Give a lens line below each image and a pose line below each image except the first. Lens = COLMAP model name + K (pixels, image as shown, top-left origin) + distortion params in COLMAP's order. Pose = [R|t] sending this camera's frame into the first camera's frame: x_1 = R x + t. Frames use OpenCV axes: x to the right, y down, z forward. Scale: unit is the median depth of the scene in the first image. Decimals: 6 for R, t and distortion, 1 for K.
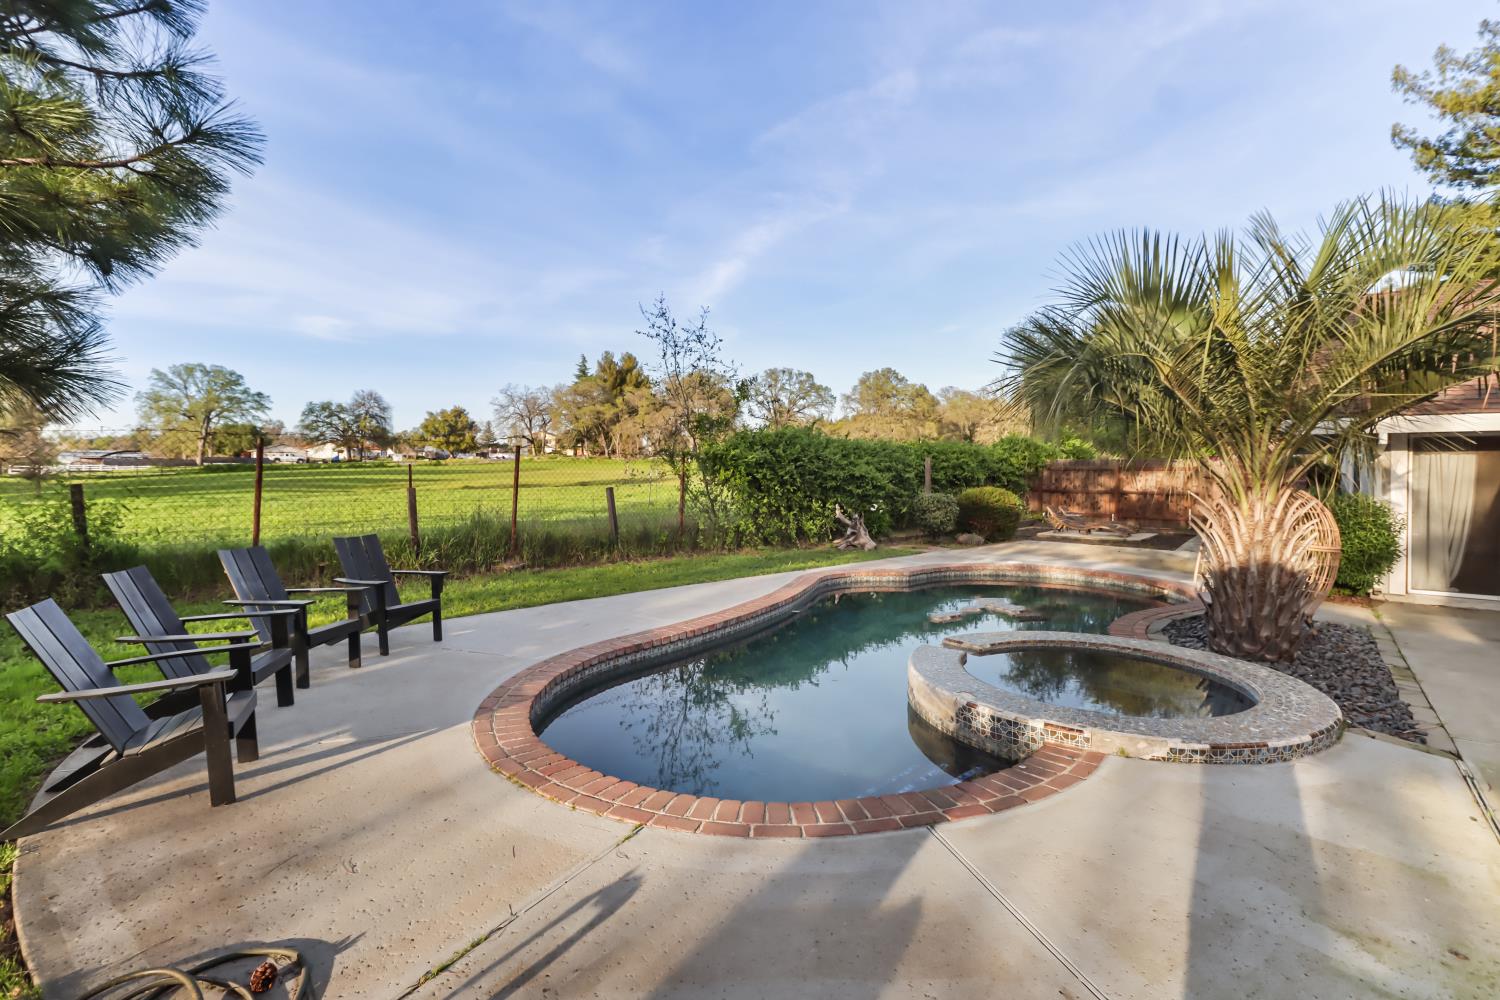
lens RADIAL K [[703.8, 0, 752.4], [0, 703.8, 486.4], [0, 0, 1]] dist [0.002168, 0.000241]
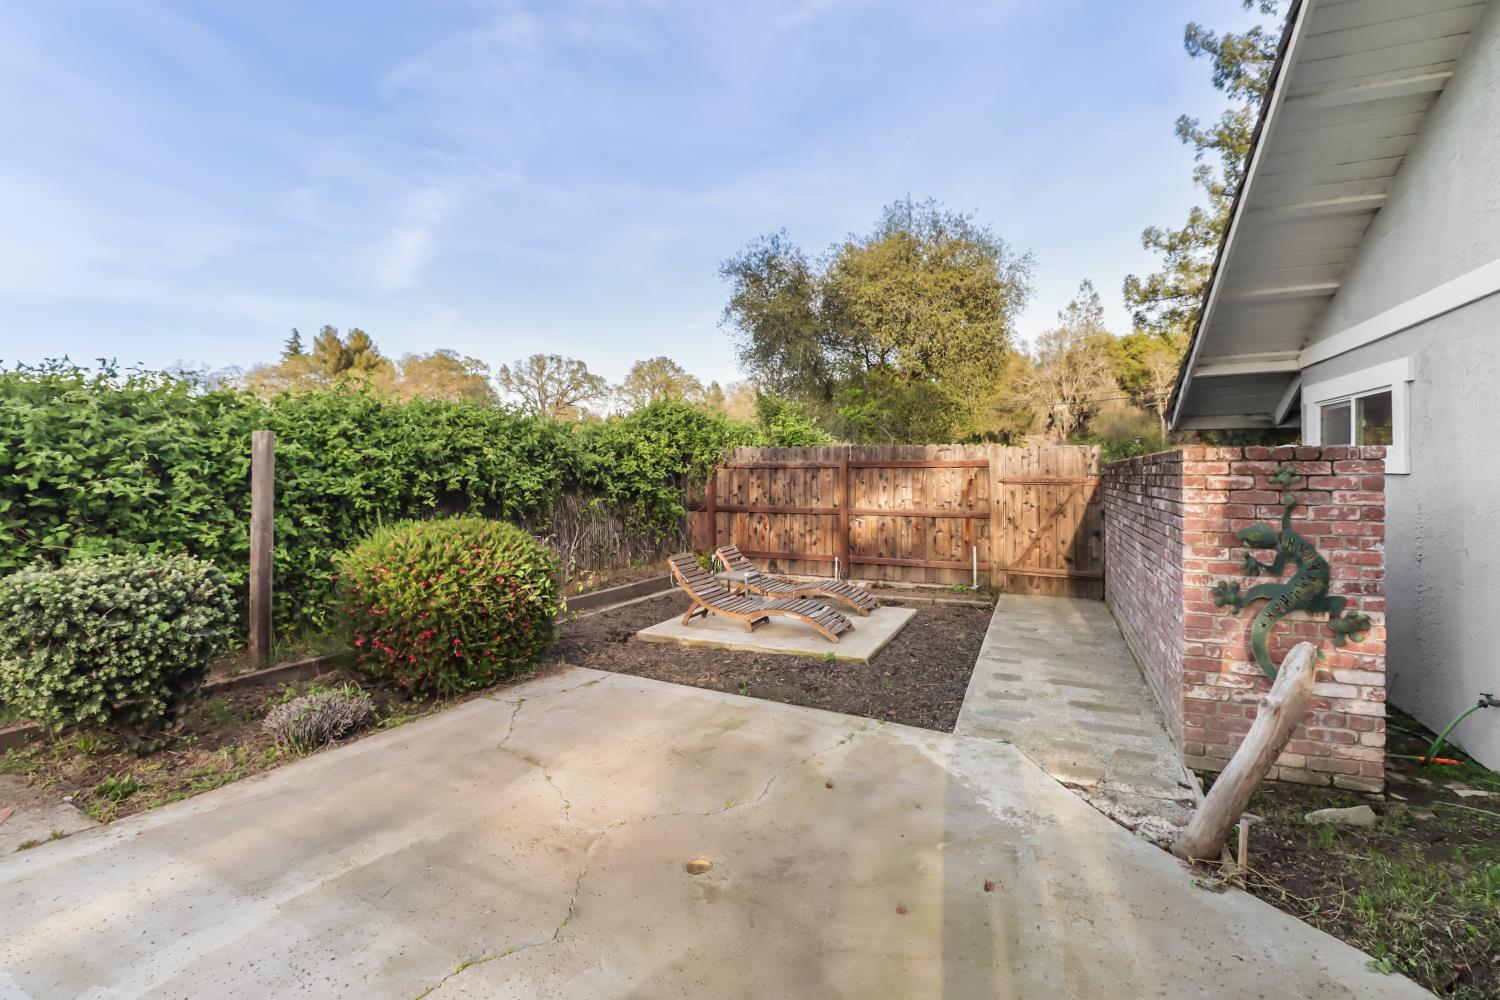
lens RADIAL K [[699.8, 0, 753.5], [0, 699.8, 475.8], [0, 0, 1]] dist [0.026880, -0.016396]
pose [[0.963141, -0.008006, 0.268879, 0.063781], [0.011679, 0.999859, -0.012065, -0.002408], [-0.268744, 0.014761, 0.963099, 0.105806]]
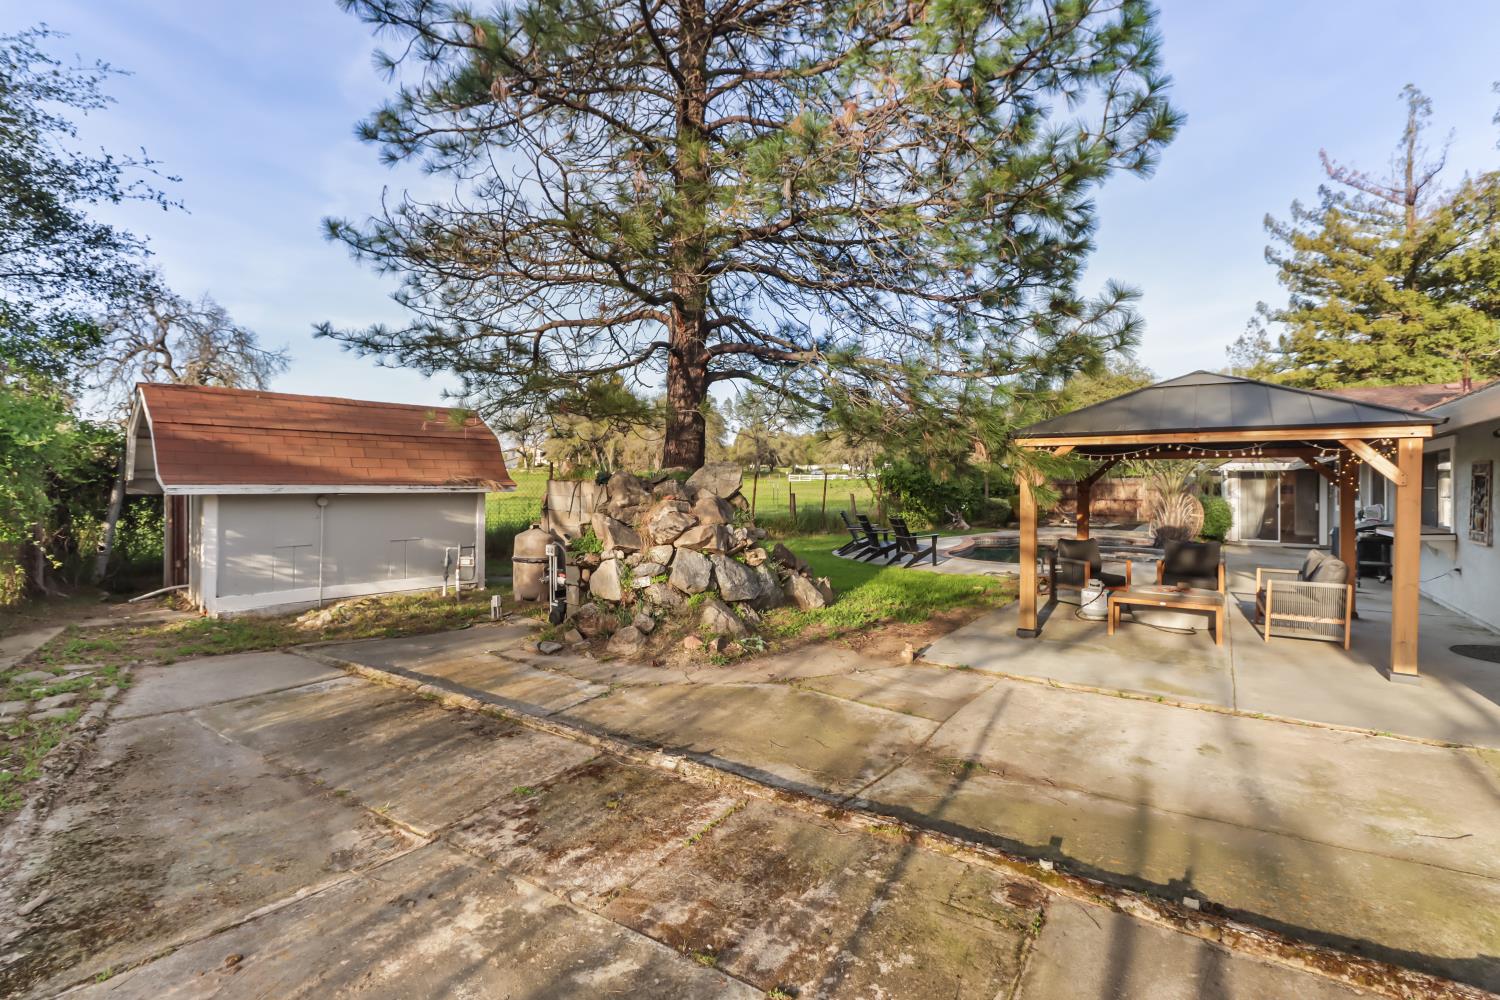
lens RADIAL K [[699.8, 0, 753.5], [0, 699.8, 475.8], [0, 0, 1]] dist [0.026880, -0.016396]
pose [[0.997688, 0.003645, 0.067870, -0.049336], [-0.001398, 0.999450, -0.033119, 0.001336], [-0.067953, 0.032948, 0.997144, -0.073374]]
